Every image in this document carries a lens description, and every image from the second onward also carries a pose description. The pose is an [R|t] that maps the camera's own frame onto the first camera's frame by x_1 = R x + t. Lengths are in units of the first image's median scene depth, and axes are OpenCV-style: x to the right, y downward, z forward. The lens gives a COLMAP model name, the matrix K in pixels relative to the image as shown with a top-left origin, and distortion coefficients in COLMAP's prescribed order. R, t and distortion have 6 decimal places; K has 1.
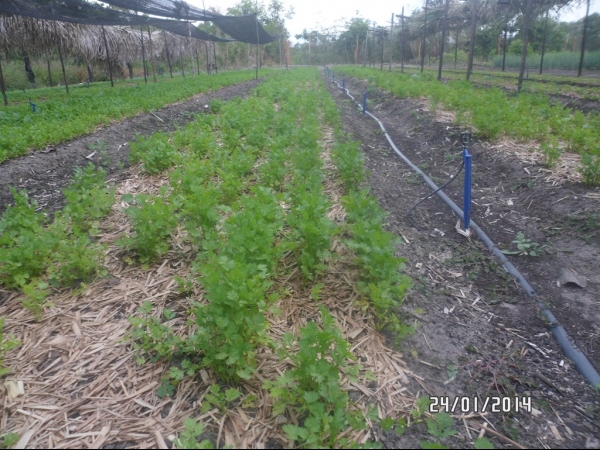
lens RADIAL K [[469.4, 0, 300.0], [0, 469.4, 225.0], [0, 0, 1]] dist [-0.176598, 0.173211]
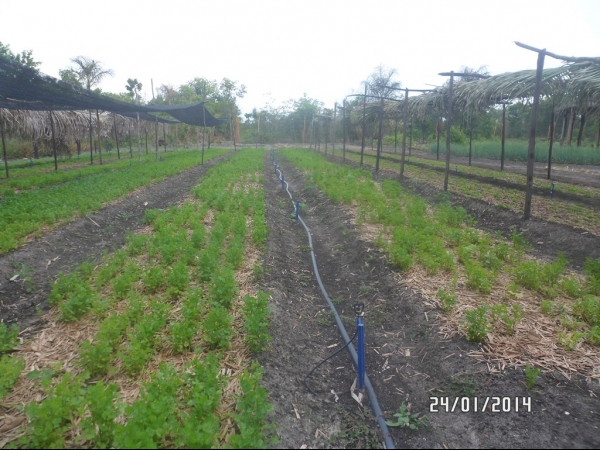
lens RADIAL K [[469.4, 0, 300.0], [0, 469.4, 225.0], [0, 0, 1]] dist [-0.176598, 0.173211]
pose [[0.993760, 0.013327, 0.110743, 0.049889], [0.004637, 0.987043, -0.160387, -0.105873], [-0.111446, 0.159900, 0.980822, -0.054606]]
